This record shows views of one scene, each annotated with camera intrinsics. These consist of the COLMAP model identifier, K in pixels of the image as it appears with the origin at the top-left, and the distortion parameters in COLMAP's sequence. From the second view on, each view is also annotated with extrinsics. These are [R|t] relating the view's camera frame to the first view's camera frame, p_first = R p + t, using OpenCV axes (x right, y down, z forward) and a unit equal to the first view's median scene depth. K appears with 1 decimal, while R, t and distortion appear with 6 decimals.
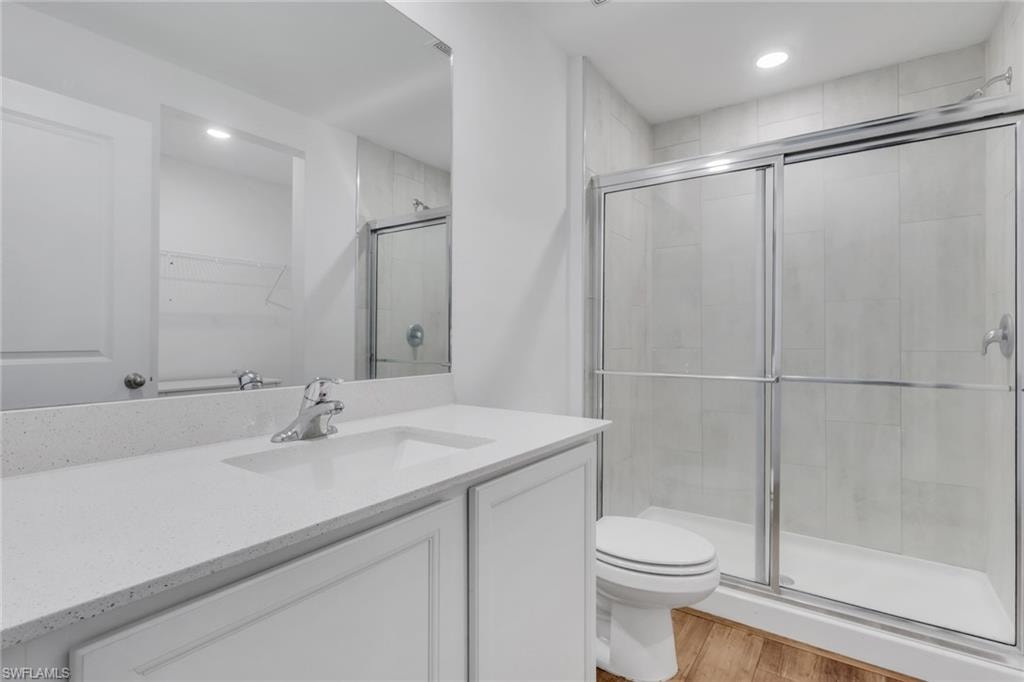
lens RADIAL K [[493.7, 0, 512.0], [0, 493.7, 341.0], [0, 0, 1]] dist [0.001110, 0.000706]
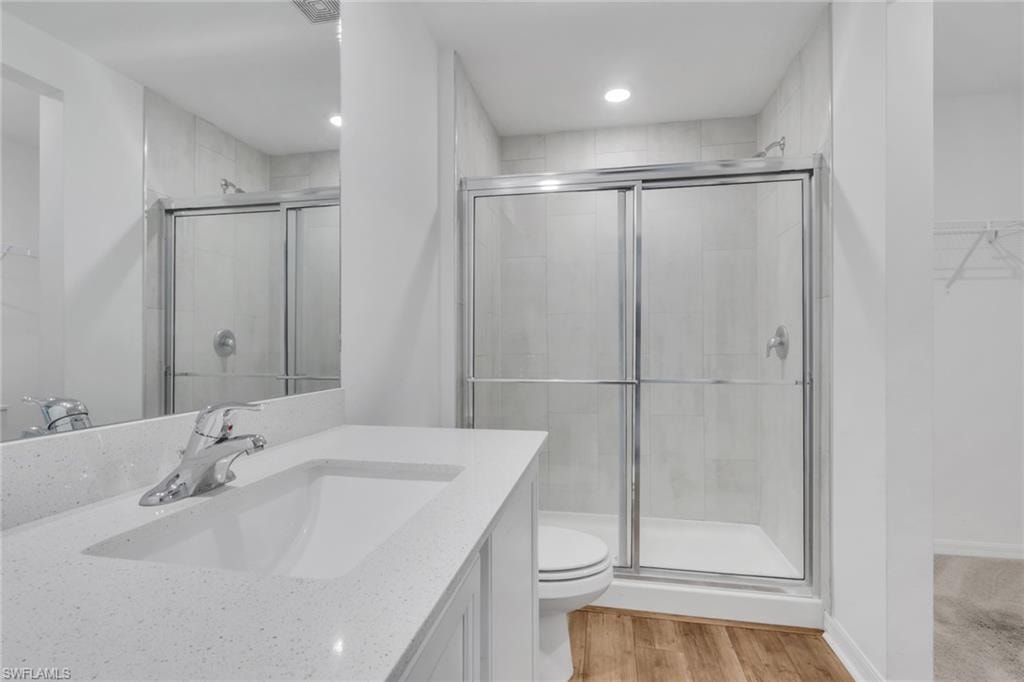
lens RADIAL K [[482.6, 0, 508.2], [0, 482.6, 347.9], [0, 0, 1]] dist [0.000743, -0.000111]
pose [[0.913987, -0.006740, 0.405687, -0.196460], [0.006876, 0.999976, 0.001122, -0.001551], [-0.405685, 0.001764, 0.914011, 0.141871]]
